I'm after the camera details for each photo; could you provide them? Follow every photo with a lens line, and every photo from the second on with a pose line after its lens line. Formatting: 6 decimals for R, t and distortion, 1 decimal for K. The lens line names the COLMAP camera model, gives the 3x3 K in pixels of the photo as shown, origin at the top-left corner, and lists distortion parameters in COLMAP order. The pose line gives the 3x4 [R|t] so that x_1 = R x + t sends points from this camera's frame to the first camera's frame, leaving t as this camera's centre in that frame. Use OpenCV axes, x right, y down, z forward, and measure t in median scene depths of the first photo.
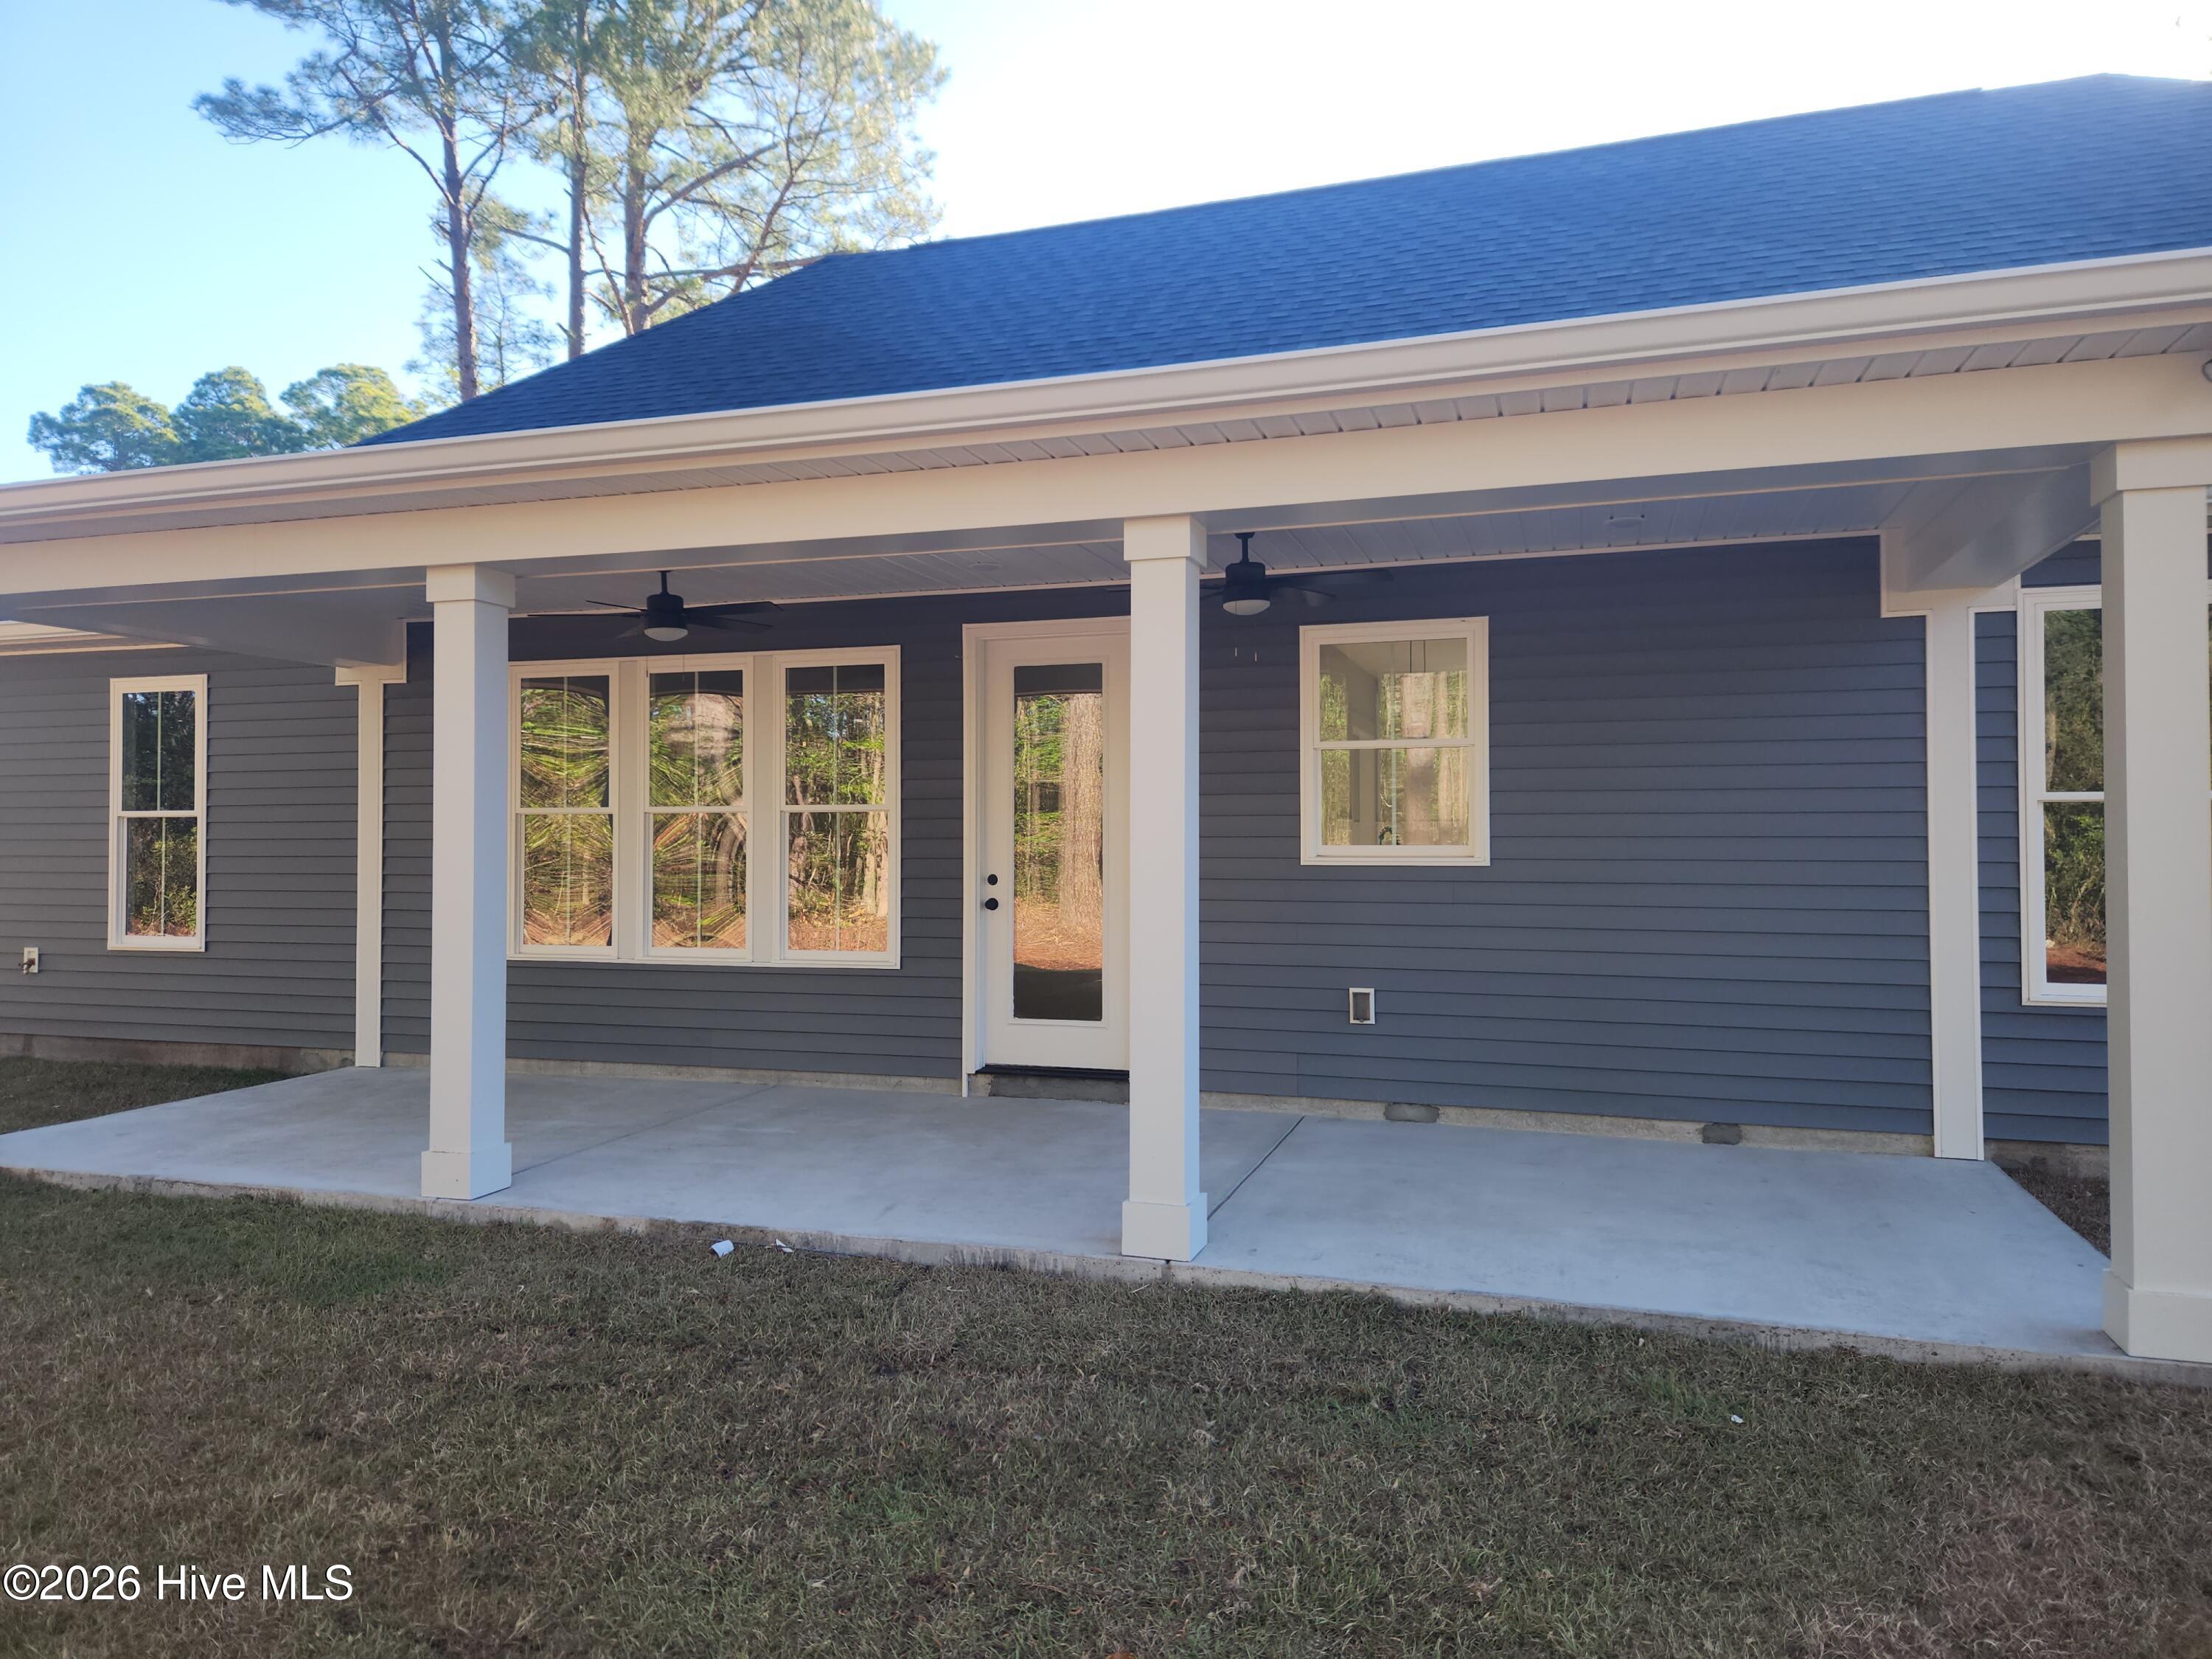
lens RADIAL K [[1473.1, 0, 1039.3], [0, 1473.1, 822.6], [0, 0, 1]] dist [0.071202, -0.059866]
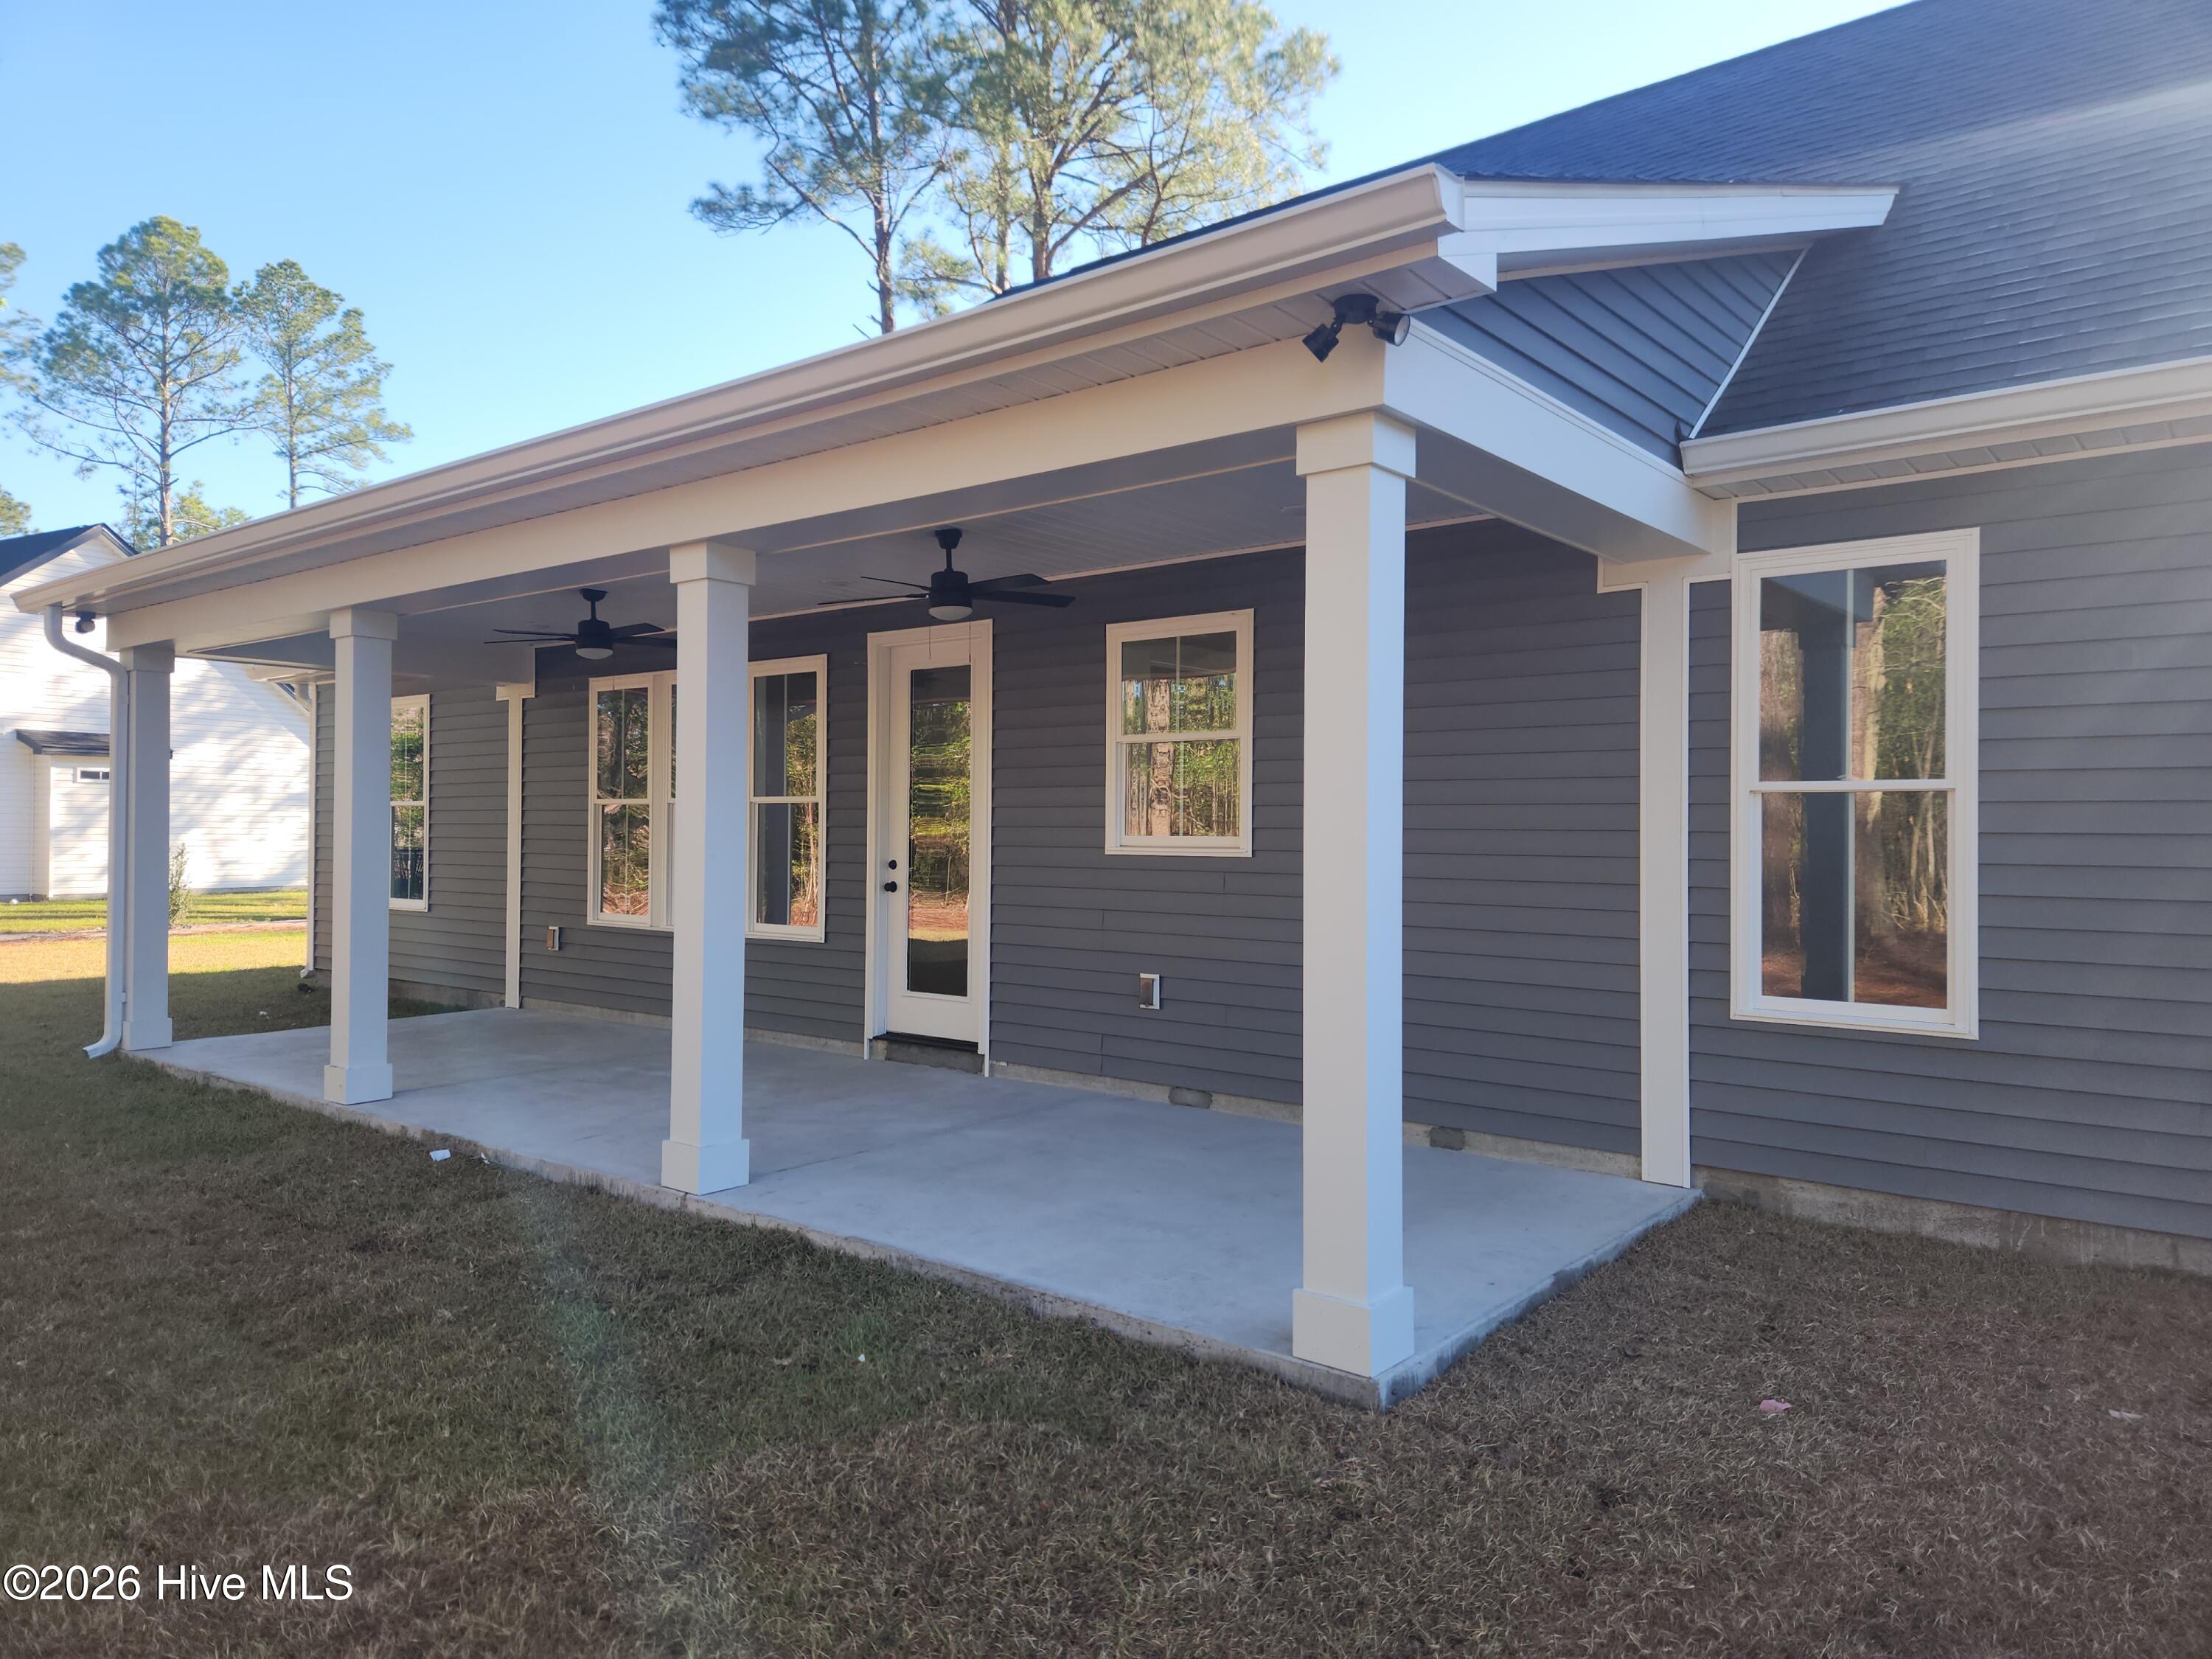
lens RADIAL K [[1473.1, 0, 1091.1], [0, 1473.1, 824.5], [0, 0, 1]] dist [0.071202, -0.059866]
pose [[0.932865, 0.005964, -0.360176, 0.543187], [-0.003403, 0.999964, 0.007746, -0.000178], [0.360209, -0.006001, 0.932852, 0.027243]]
